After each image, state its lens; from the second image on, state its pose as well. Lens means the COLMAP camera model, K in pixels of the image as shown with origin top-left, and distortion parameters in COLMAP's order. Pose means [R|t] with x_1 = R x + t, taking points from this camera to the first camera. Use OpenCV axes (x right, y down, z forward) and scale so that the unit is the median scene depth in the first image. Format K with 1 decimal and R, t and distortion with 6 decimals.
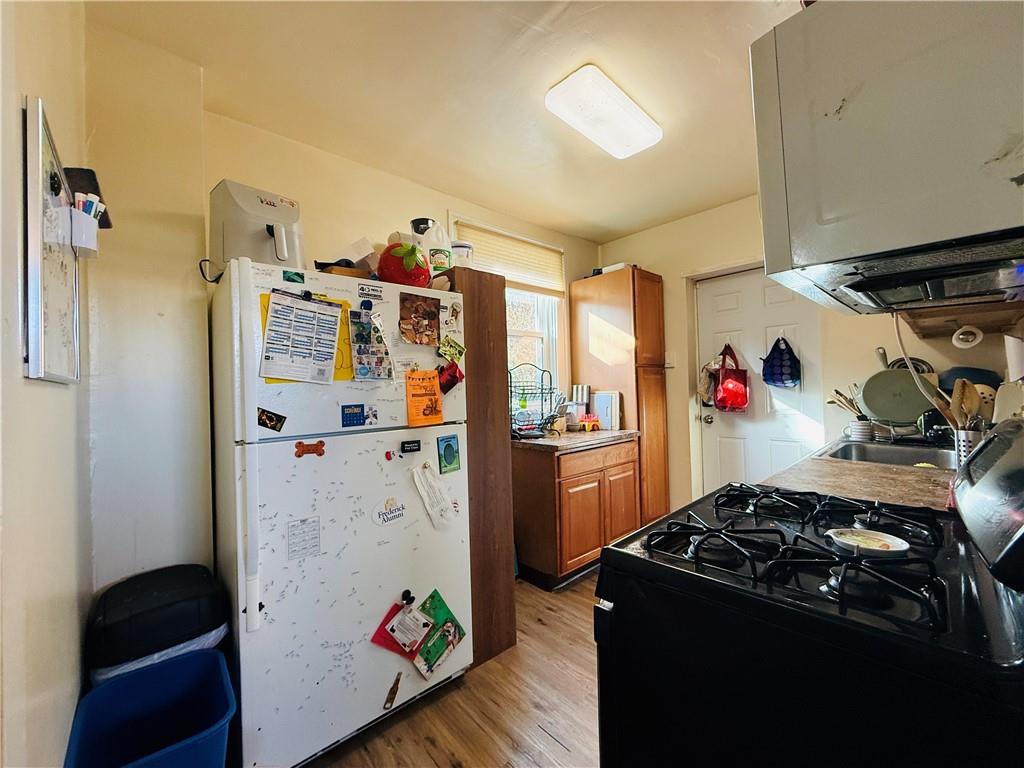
lens RADIAL K [[408.3, 0, 505.6], [0, 408.3, 380.4], [0, 0, 1]] dist [-0.002222, 0.000522]
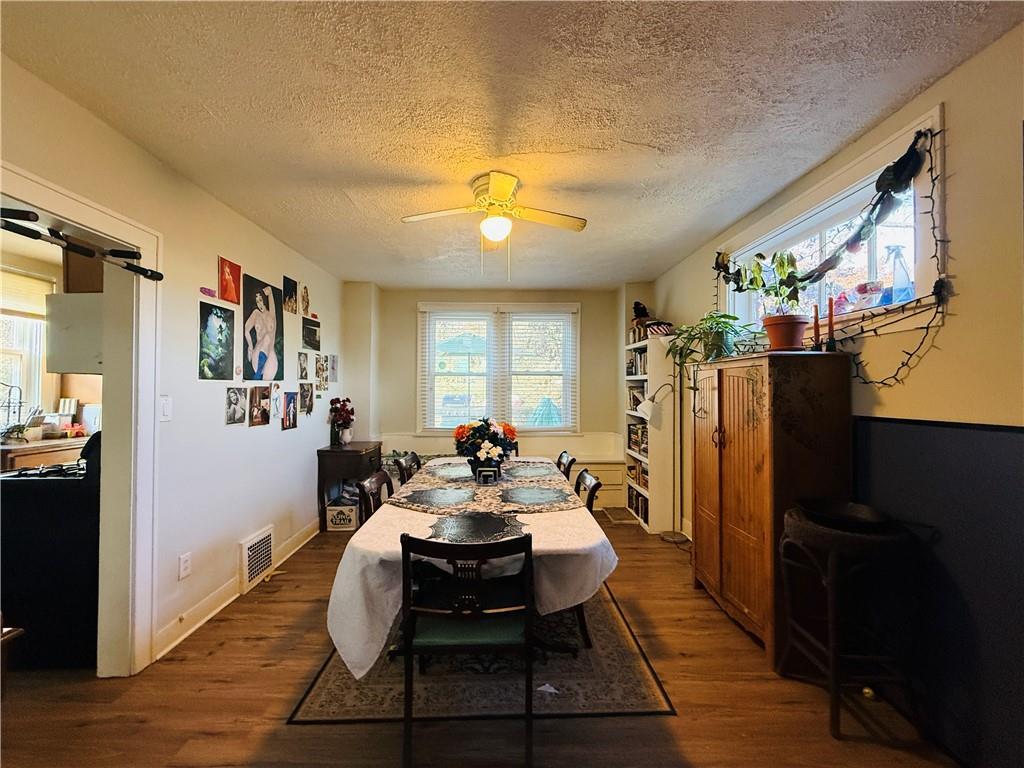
lens RADIAL K [[408.3, 0, 511.0], [0, 408.3, 385.9], [0, 0, 1]] dist [-0.002222, 0.000522]
pose [[0.652527, 0.040983, 0.756657, 0.250215], [-0.035463, 0.999094, -0.023532, -0.083665], [-0.756936, -0.011478, 0.653389, -1.397955]]
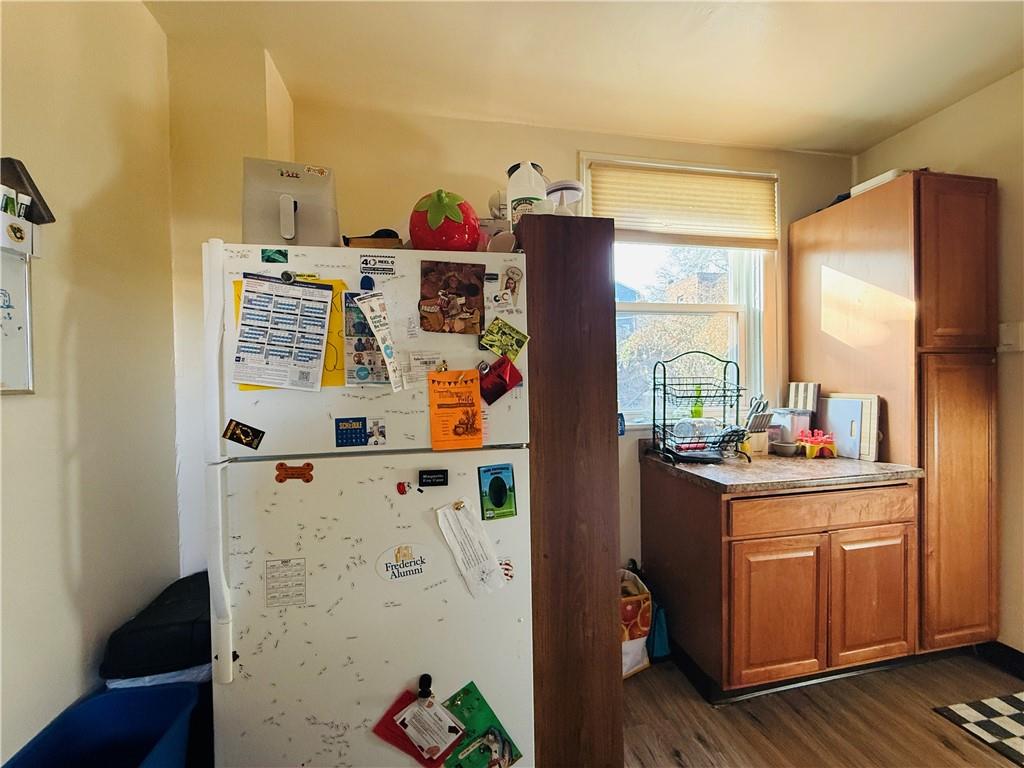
lens RADIAL K [[408.3, 0, 509.5], [0, 408.3, 381.7], [0, 0, 1]] dist [-0.002222, 0.000522]
pose [[0.860153, 0.016261, -0.509777, 0.226579], [0.002904, 0.999319, 0.036777, -0.029376], [0.510028, -0.033114, 0.859520, 0.433862]]
